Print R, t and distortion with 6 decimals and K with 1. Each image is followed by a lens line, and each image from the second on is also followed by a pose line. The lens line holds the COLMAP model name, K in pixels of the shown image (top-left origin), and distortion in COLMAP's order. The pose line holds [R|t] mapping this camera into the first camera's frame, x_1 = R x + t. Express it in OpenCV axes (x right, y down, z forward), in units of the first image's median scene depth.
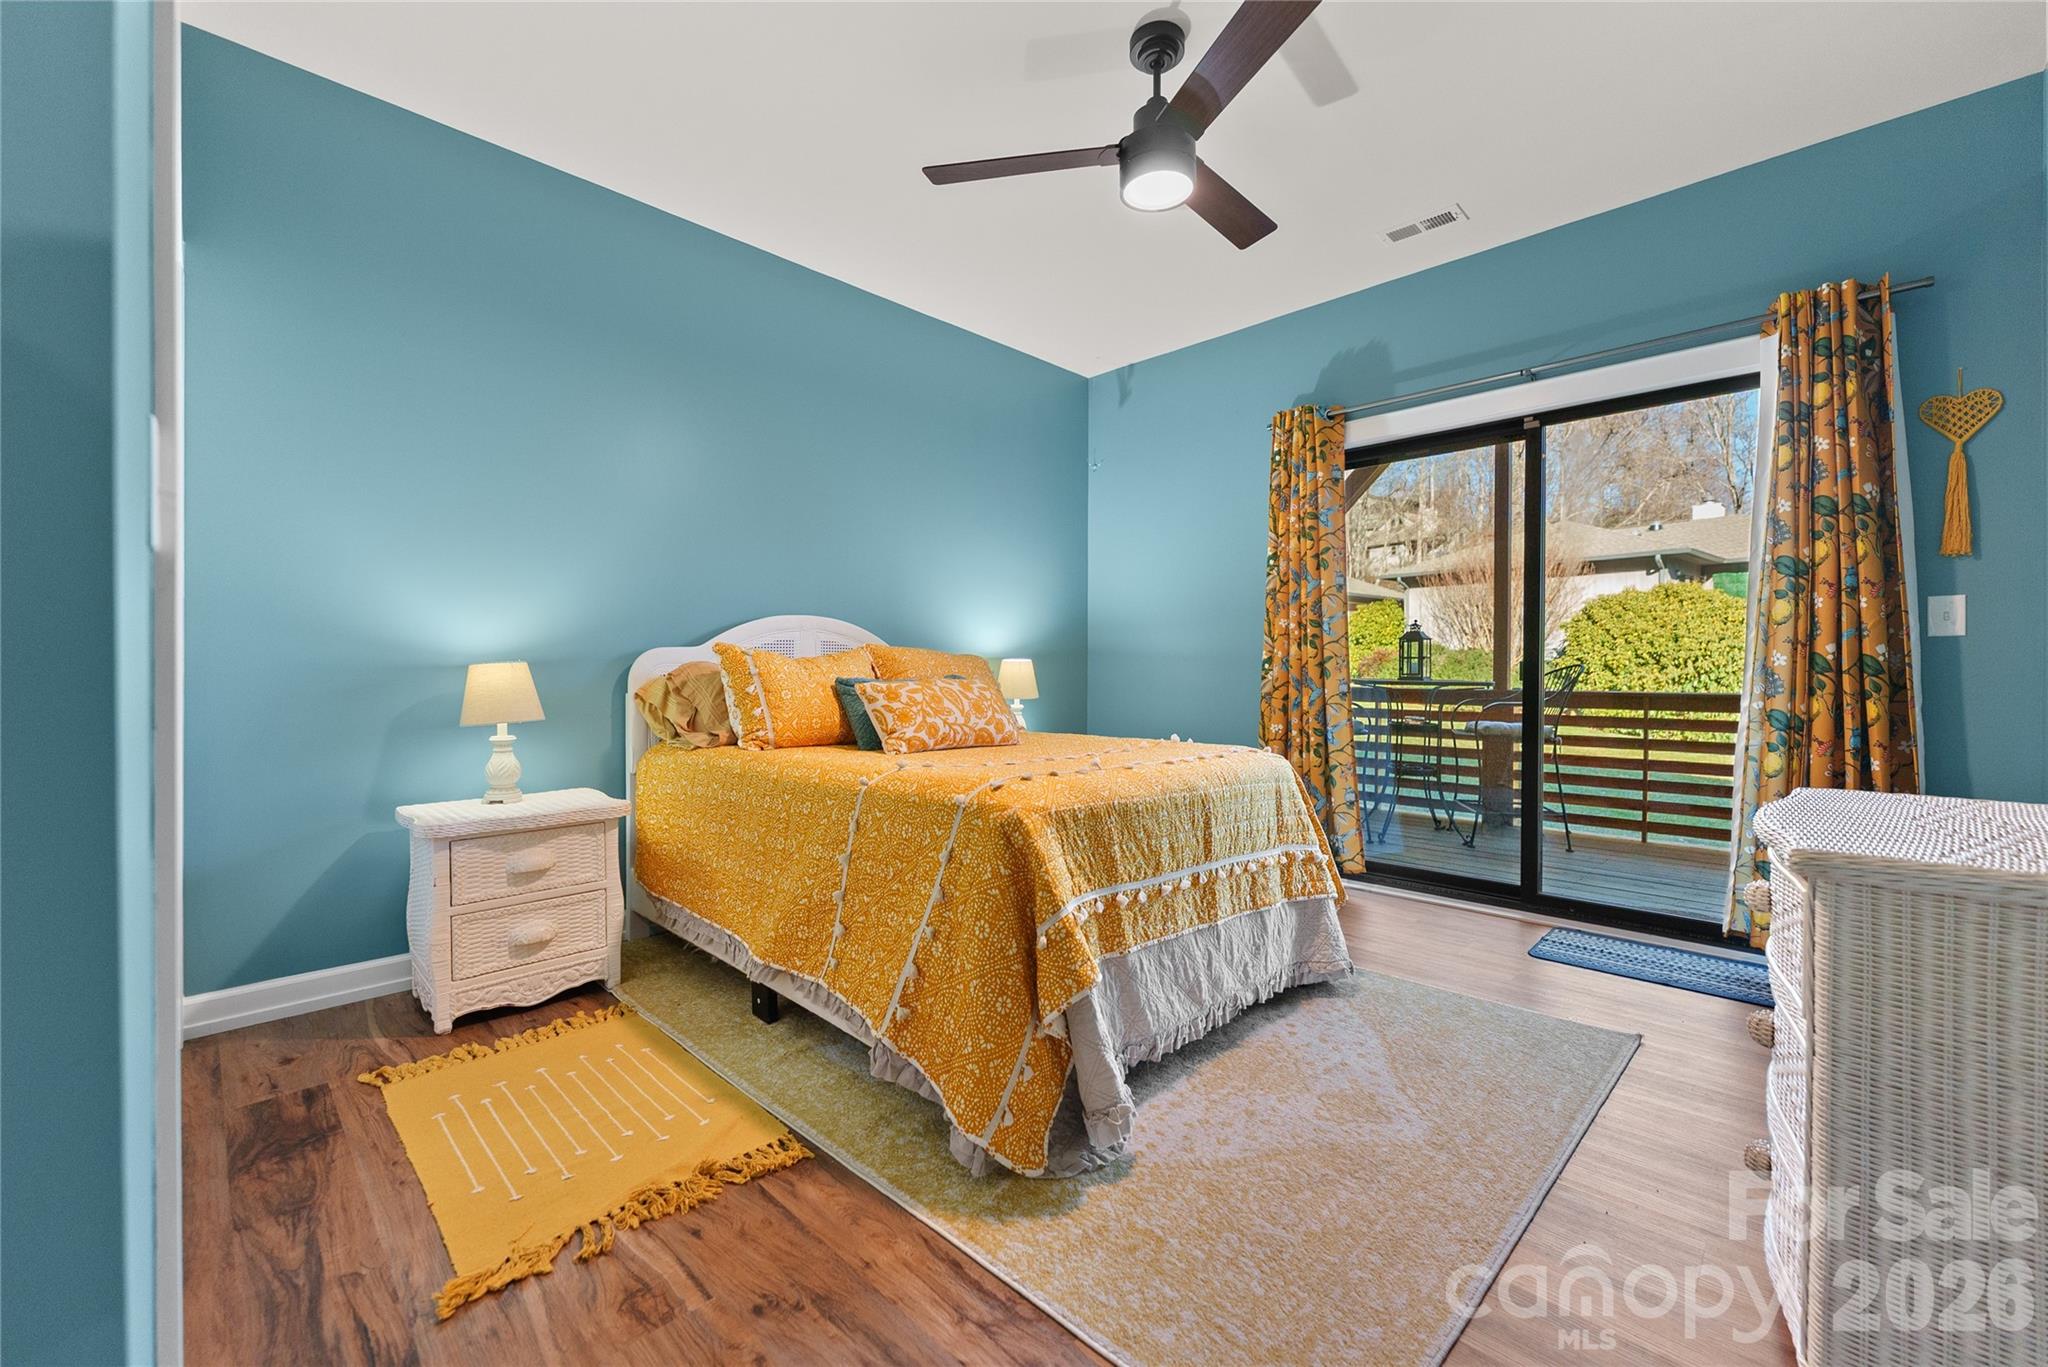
lens RADIAL K [[822.0, 0, 1026.3], [0, 822.0, 676.3], [0, 0, 1]] dist [-0.001022, -0.000279]
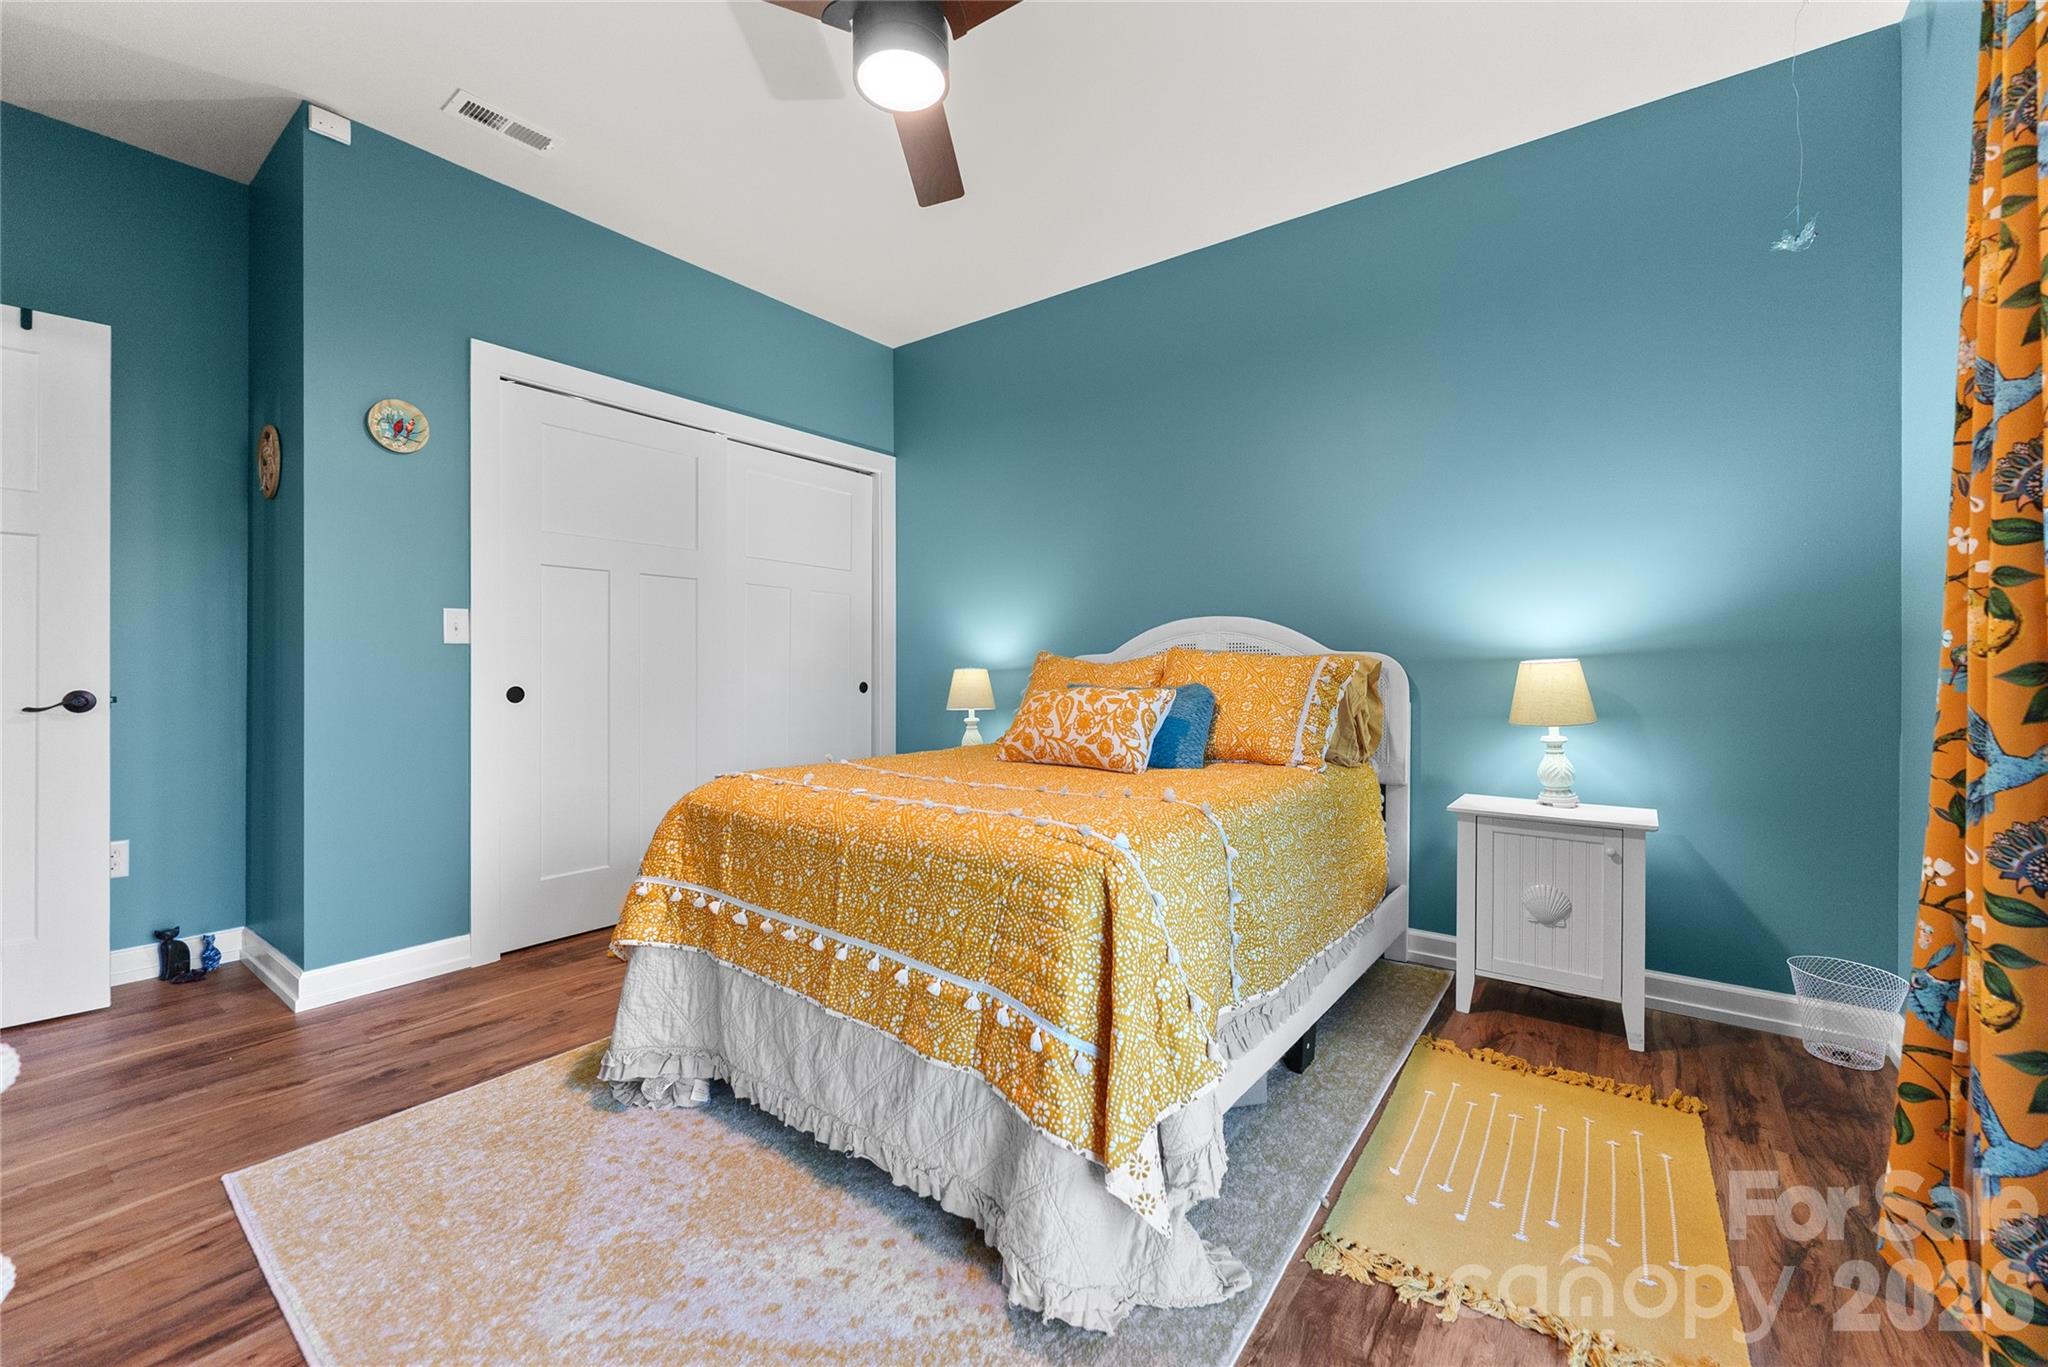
lens RADIAL K [[822.0, 0, 1026.3], [0, 822.0, 676.3], [0, 0, 1]] dist [-0.001022, -0.000279]
pose [[0.135159, 0.010130, -0.990772, 0.811335], [-0.005493, 0.999940, 0.009474, -0.017774], [0.990809, 0.004161, 0.135207, 0.858776]]
